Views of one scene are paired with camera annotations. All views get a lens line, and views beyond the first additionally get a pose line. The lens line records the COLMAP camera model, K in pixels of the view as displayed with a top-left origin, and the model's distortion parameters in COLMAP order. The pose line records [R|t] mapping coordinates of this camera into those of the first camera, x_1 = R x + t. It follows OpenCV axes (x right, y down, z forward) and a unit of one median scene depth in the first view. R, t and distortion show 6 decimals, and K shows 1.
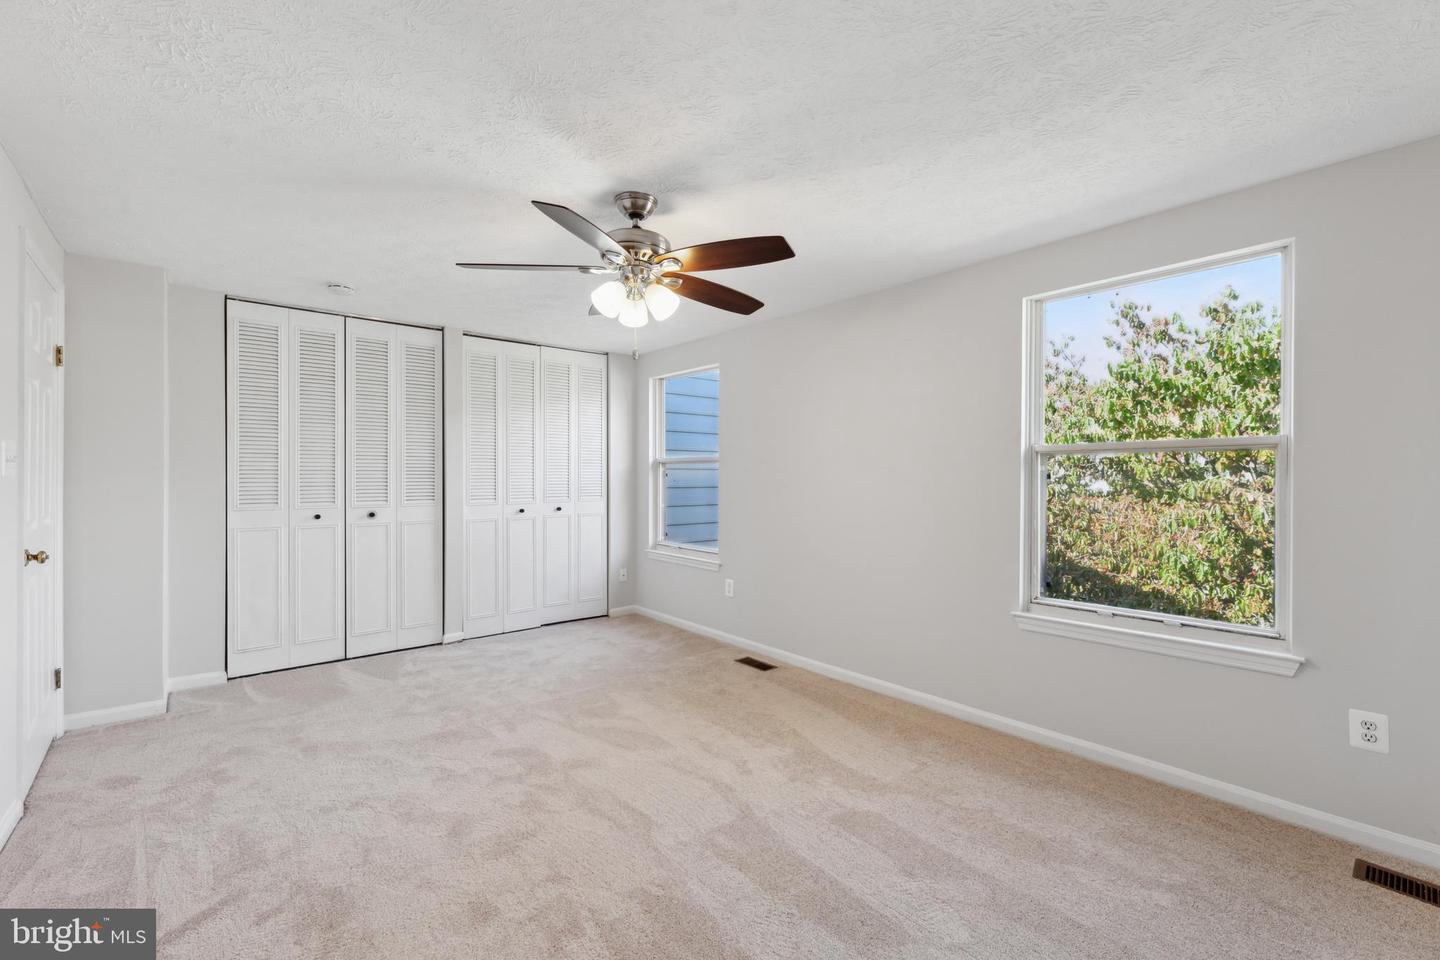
lens RADIAL K [[625.4, 0, 718.3], [0, 625.4, 477.4], [0, 0, 1]] dist [0.004227, -0.000112]
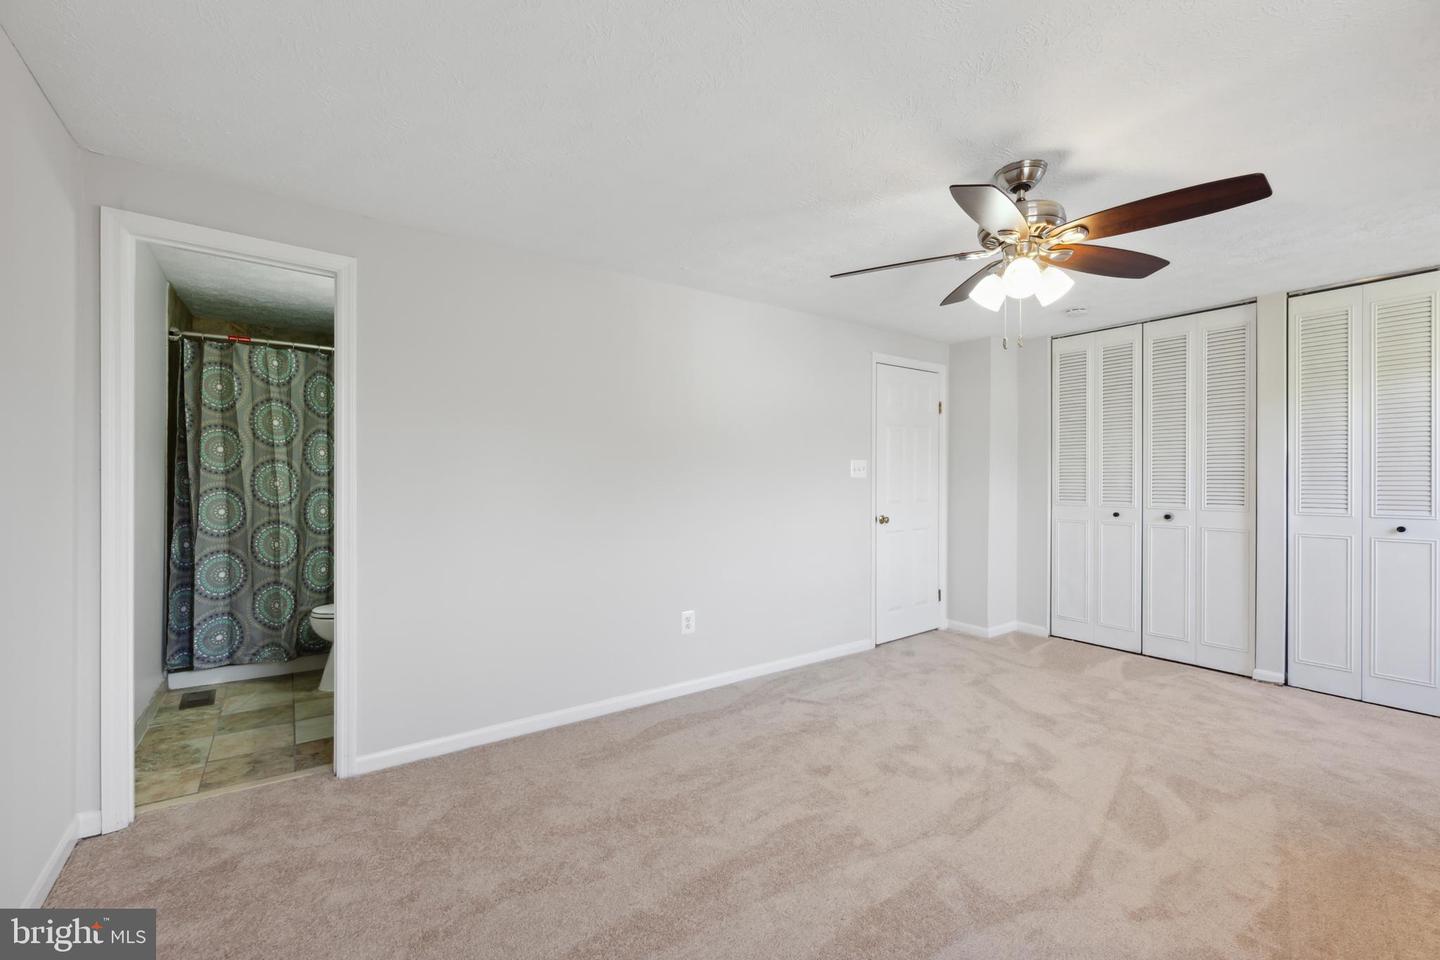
lens RADIAL K [[625.4, 0, 718.7], [0, 625.4, 480.3], [0, 0, 1]] dist [0.004227, -0.000112]
pose [[-0.123767, 0.000988, -0.992311, 0.662744], [-0.003341, 0.999993, 0.001412, 0.004353], [0.992306, 0.003491, -0.123763, 0.556083]]
